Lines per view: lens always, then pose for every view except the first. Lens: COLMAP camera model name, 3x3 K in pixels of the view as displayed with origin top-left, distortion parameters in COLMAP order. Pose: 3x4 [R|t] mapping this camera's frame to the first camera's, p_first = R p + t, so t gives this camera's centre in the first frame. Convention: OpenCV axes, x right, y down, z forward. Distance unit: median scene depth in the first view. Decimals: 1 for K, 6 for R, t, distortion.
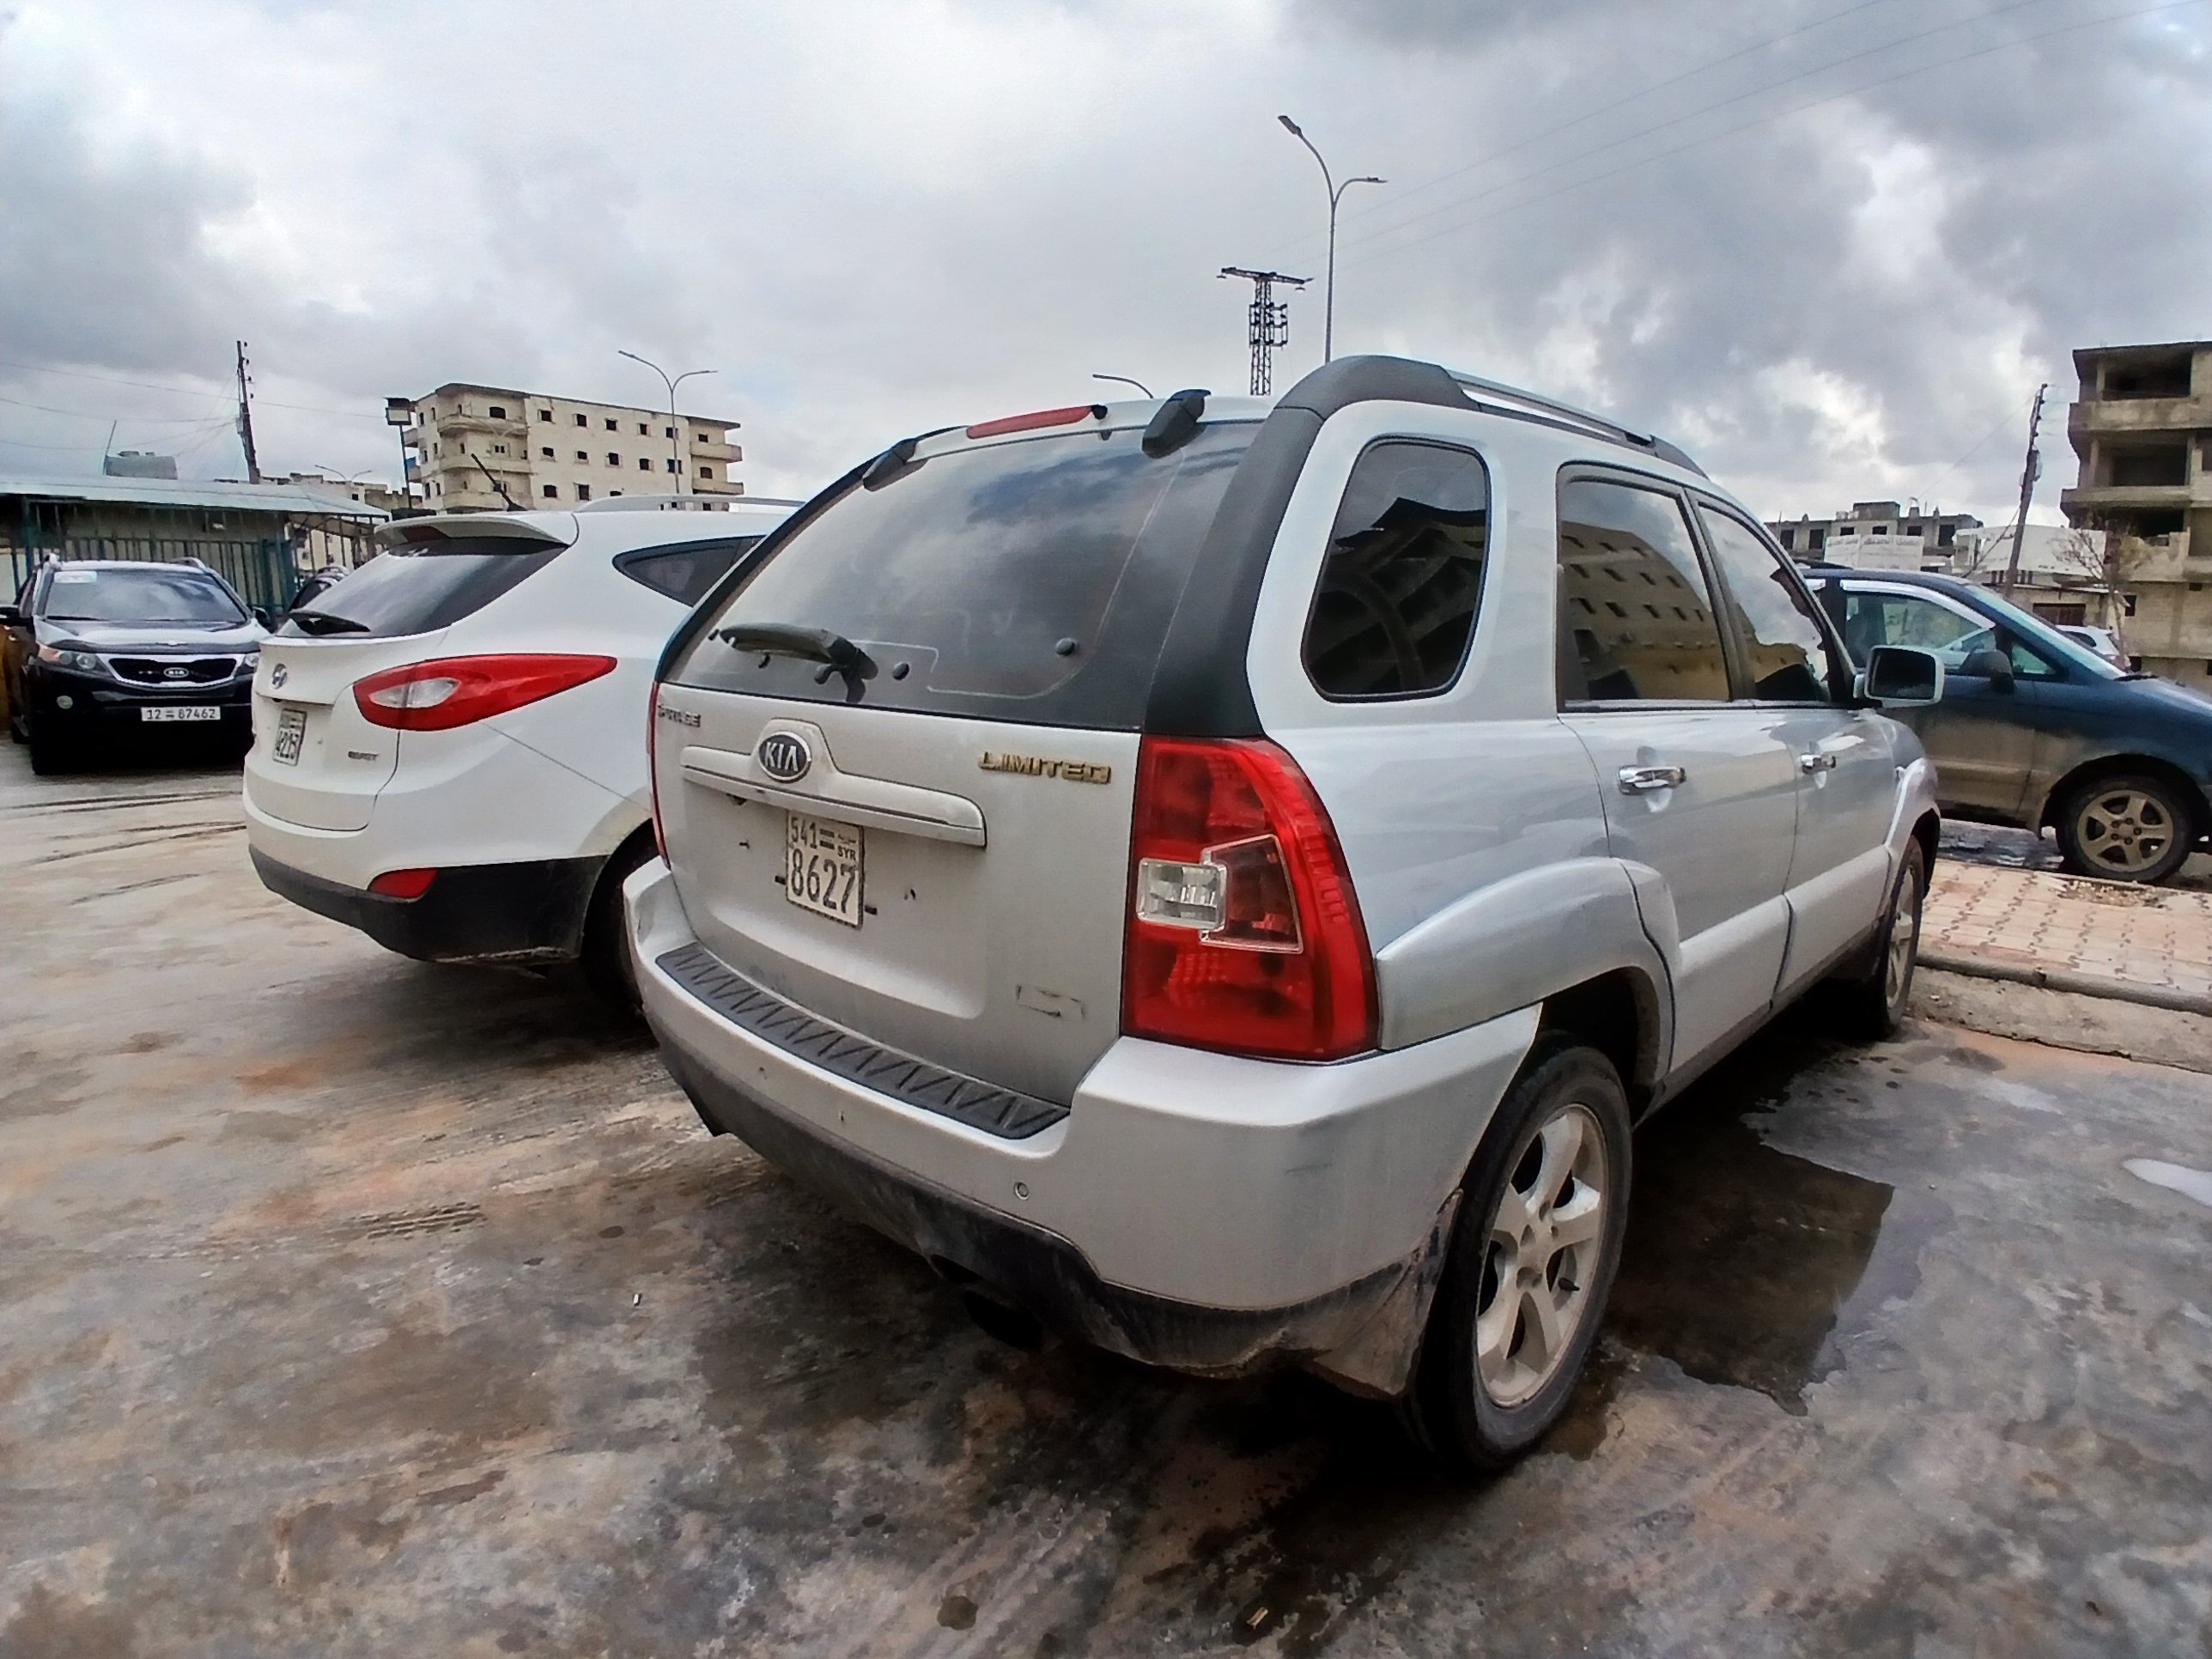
lens RADIAL K [[1117.1, 0, 1139.4], [0, 1117.1, 833.9], [0, 0, 1]] dist [0.006227, -0.048802]
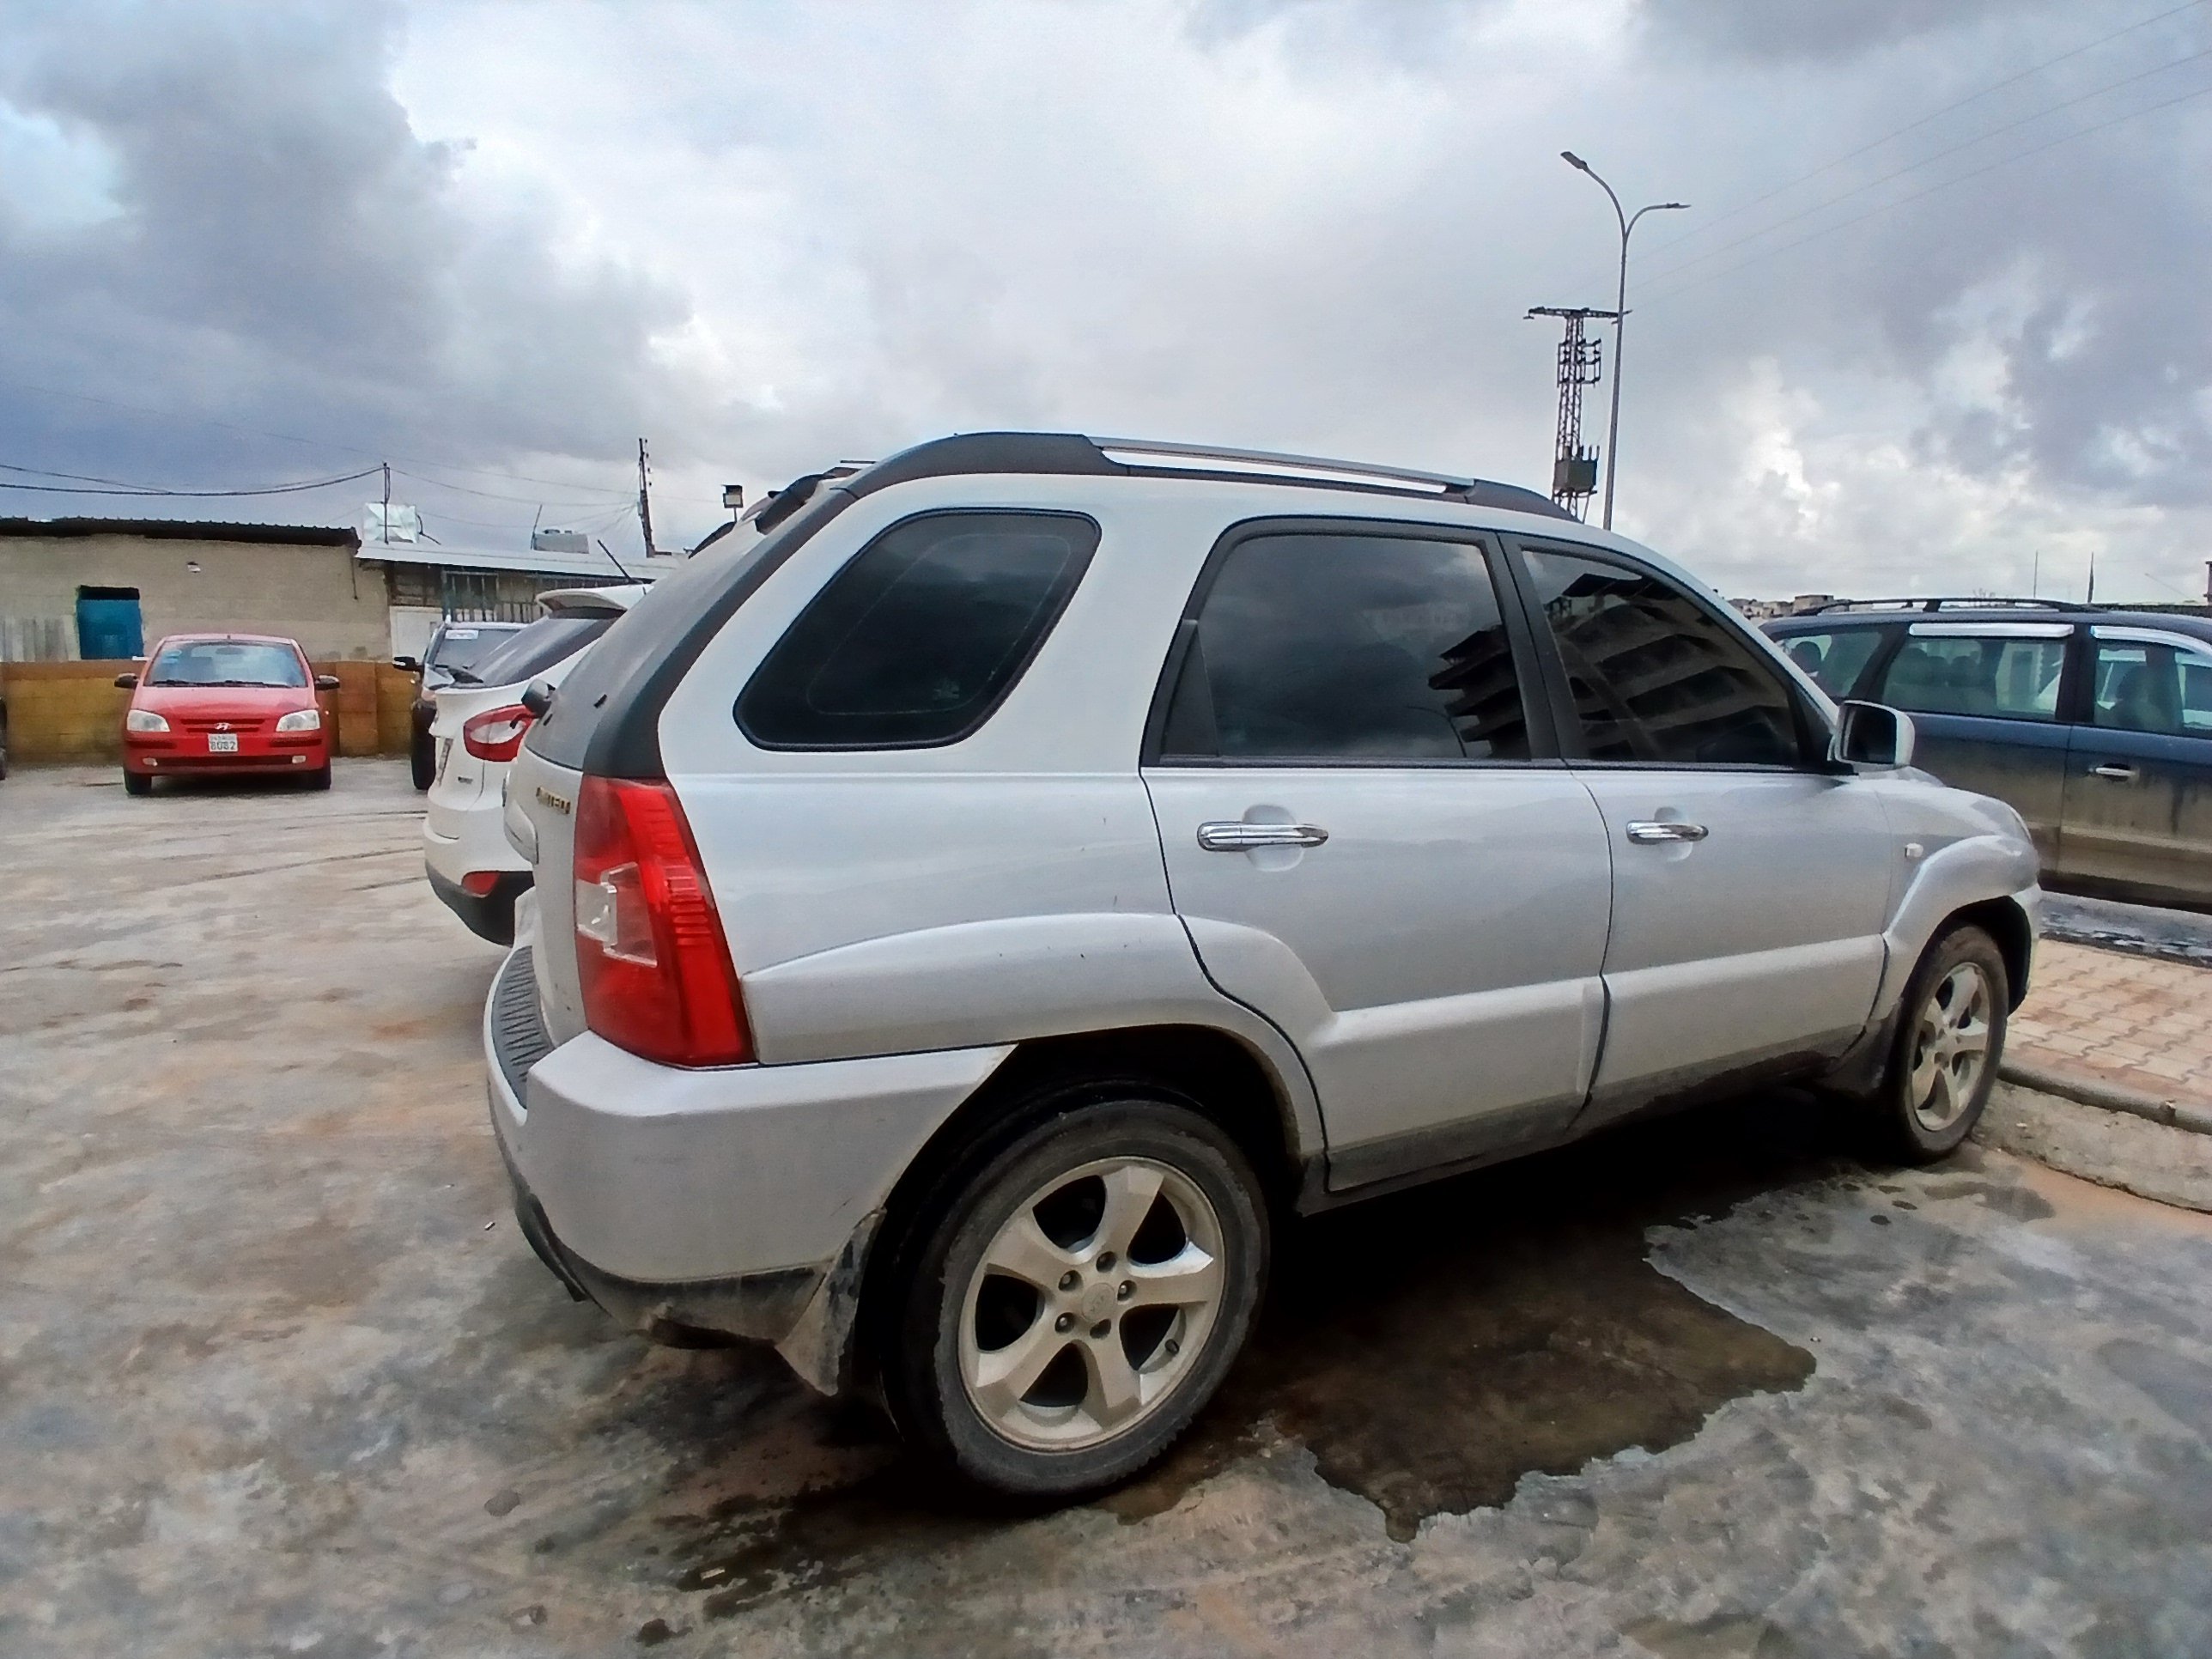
lens RADIAL K [[1103.2, 0, 1099.7], [0, 1103.2, 834.8], [0, 0, 1]] dist [-0.003632, -0.040050]
pose [[0.951363, 0.041910, -0.305207, 0.643982], [-0.054182, 0.998023, -0.031844, -0.012587], [0.303270, 0.046831, 0.951753, 0.041420]]
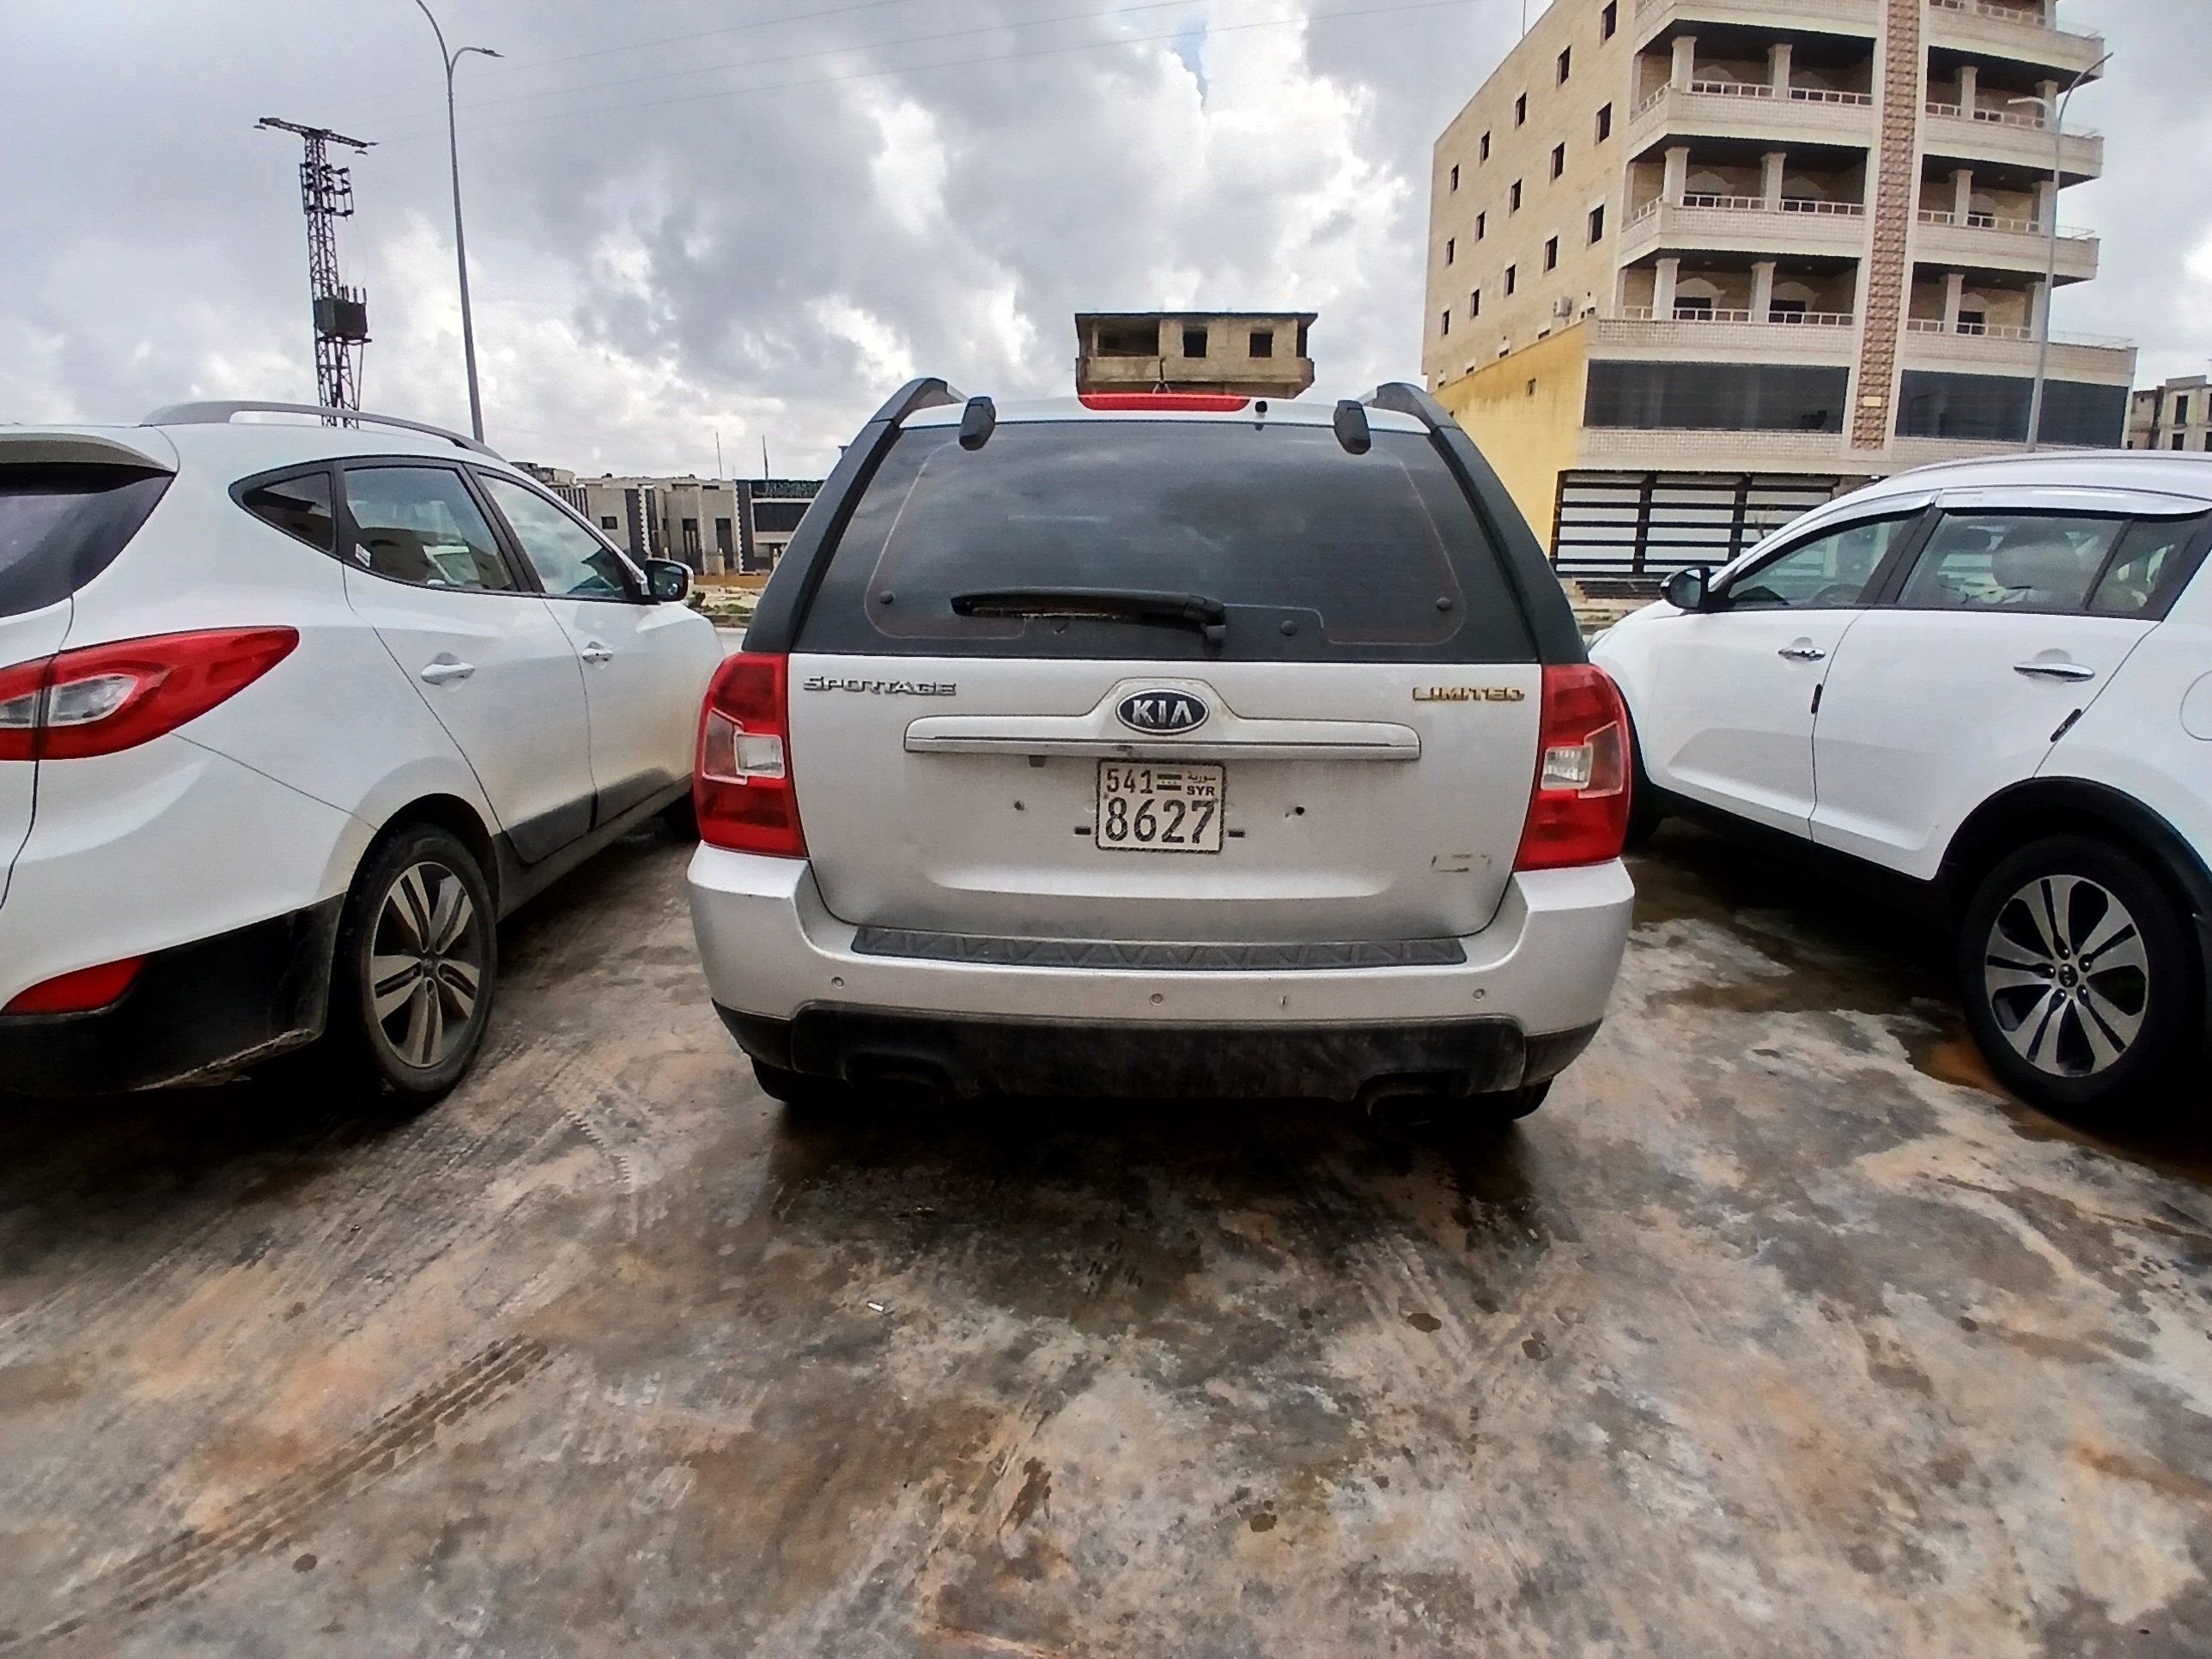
lens RADIAL K [[1098.0, 0, 1106.6], [0, 1098.0, 820.2], [0, 0, 1]] dist [0.000665, -0.042972]
pose [[0.743043, -0.164599, 0.648687, -1.015939], [0.122047, 0.986356, 0.110480, -0.084864], [-0.658021, -0.002921, 0.752994, 0.202123]]
